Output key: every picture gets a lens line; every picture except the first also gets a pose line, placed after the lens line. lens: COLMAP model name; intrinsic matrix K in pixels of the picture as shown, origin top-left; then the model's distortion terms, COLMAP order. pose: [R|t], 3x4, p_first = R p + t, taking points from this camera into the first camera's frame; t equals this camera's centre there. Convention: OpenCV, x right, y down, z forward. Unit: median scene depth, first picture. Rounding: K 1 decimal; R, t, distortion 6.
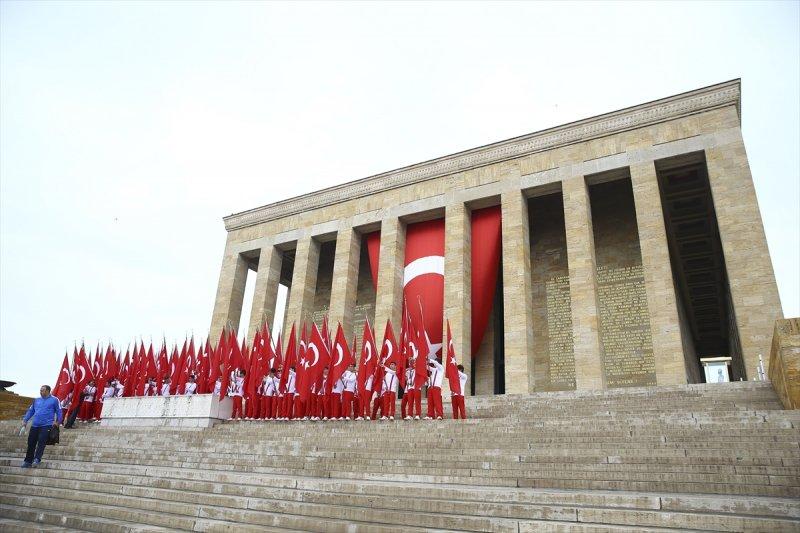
lens RADIAL K [[546.1, 0, 402.0], [0, 546.1, 261.2], [0, 0, 1]] dist [-0.114175, 0.099720]
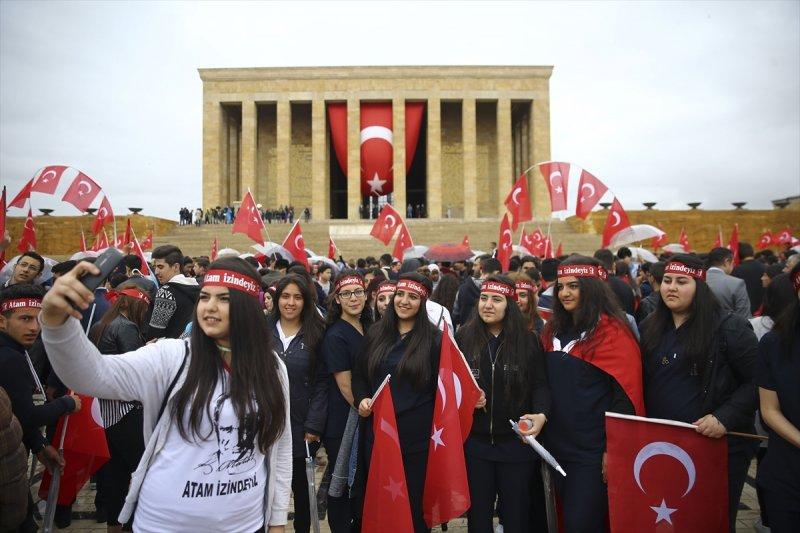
lens RADIAL K [[546.1, 0, 402.0], [0, 546.1, 261.2], [0, 0, 1]] dist [-0.114175, 0.099720]
pose [[0.856877, -0.058184, 0.512226, -0.784682], [-0.148061, 0.923972, 0.352638, -0.234290], [-0.493801, -0.378008, 0.783116, -0.499082]]
